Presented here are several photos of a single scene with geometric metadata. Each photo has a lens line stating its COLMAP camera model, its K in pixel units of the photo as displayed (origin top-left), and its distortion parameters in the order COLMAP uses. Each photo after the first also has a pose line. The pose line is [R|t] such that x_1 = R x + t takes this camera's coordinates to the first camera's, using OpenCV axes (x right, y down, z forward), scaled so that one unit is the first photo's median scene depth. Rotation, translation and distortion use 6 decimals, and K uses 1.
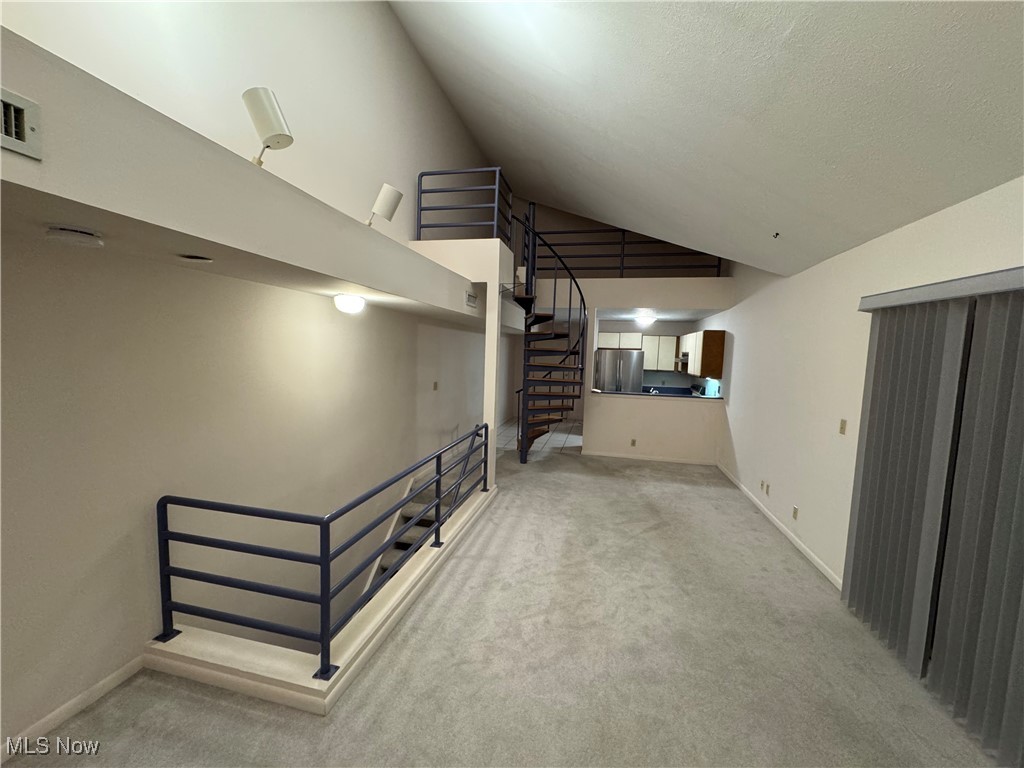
lens RADIAL K [[409.1, 0, 514.3], [0, 409.1, 385.3], [0, 0, 1]] dist [-0.001848, 0.000751]
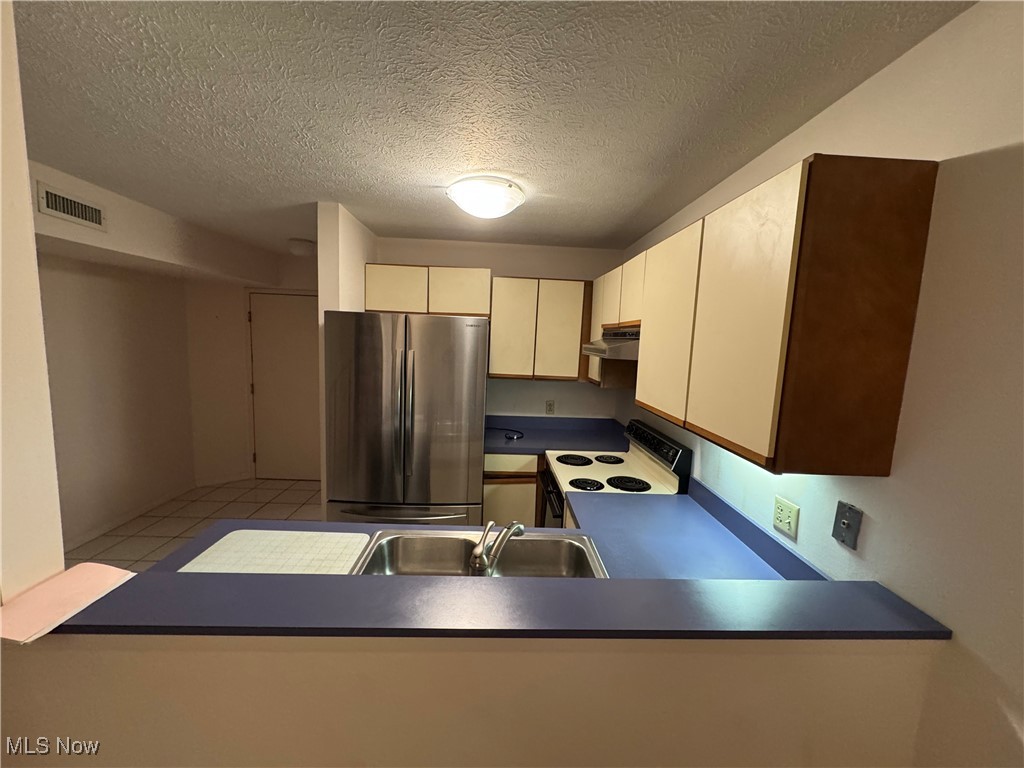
lens RADIAL K [[409.1, 0, 509.1], [0, 409.1, 383.8], [0, 0, 1]] dist [-0.001848, 0.000751]
pose [[0.970952, -0.025084, 0.237956, 0.249470], [0.015802, 0.999041, 0.040834, -0.046897], [-0.238752, -0.035887, 0.970417, 0.672798]]
